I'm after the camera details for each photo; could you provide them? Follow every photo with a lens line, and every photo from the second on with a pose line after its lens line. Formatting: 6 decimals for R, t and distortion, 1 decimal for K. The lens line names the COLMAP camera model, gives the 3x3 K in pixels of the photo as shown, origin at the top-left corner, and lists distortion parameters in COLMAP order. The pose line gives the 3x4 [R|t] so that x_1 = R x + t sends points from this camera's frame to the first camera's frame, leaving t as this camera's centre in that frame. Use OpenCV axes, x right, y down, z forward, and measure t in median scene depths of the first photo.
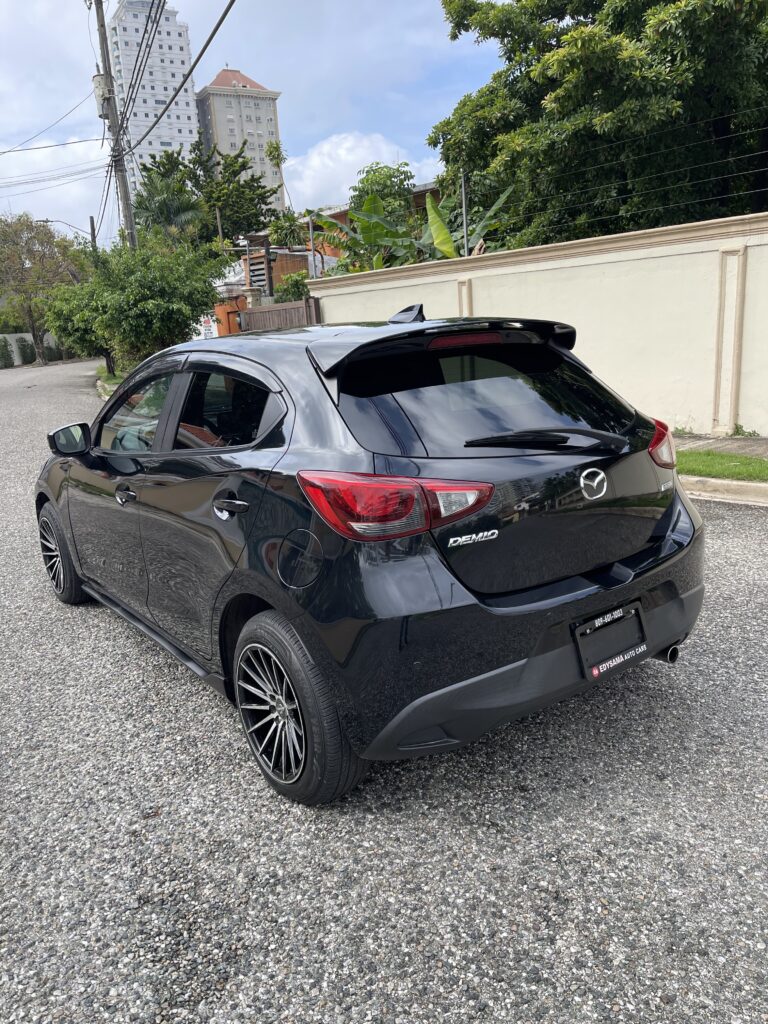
lens RADIAL K [[767.8, 0, 384.0], [0, 767.8, 512.0], [0, 0, 1]] dist [-0.000326, -0.000087]
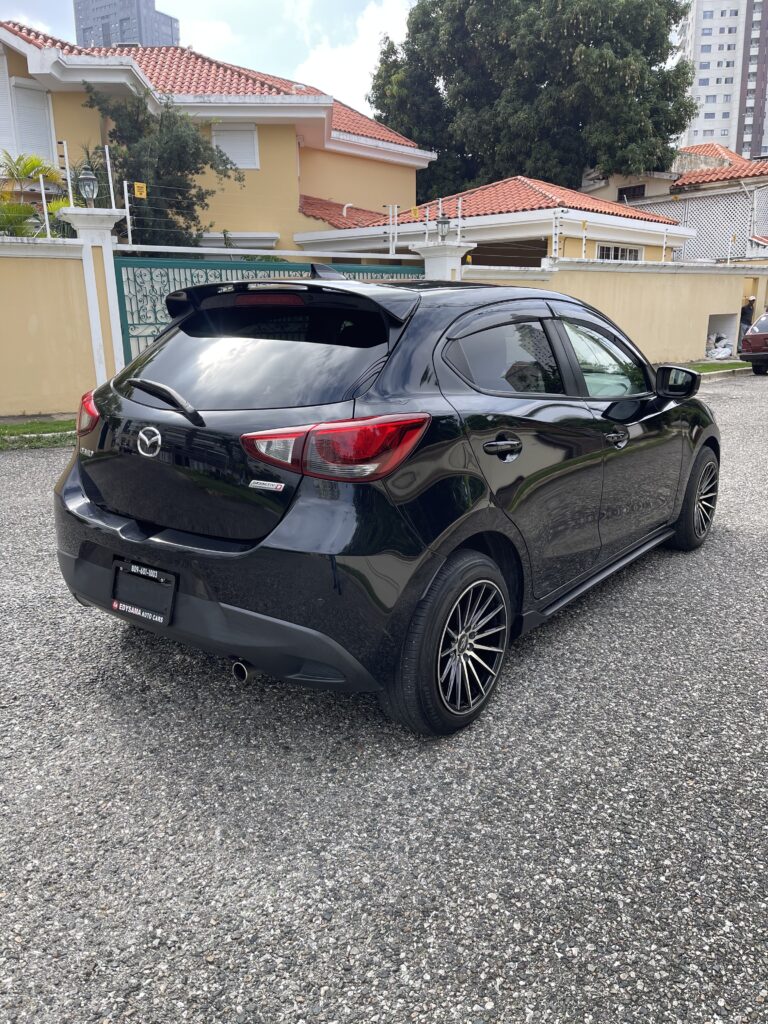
lens RADIAL K [[829.6, 0, 384.0], [0, 829.6, 512.0], [0, 0, 1]] dist [0.000459, 0.000052]
pose [[0.230261, 0.276049, -0.933154, 1.401493], [-0.194714, 0.952599, 0.233755, -0.266808], [0.953450, 0.127873, 0.273097, 0.995441]]
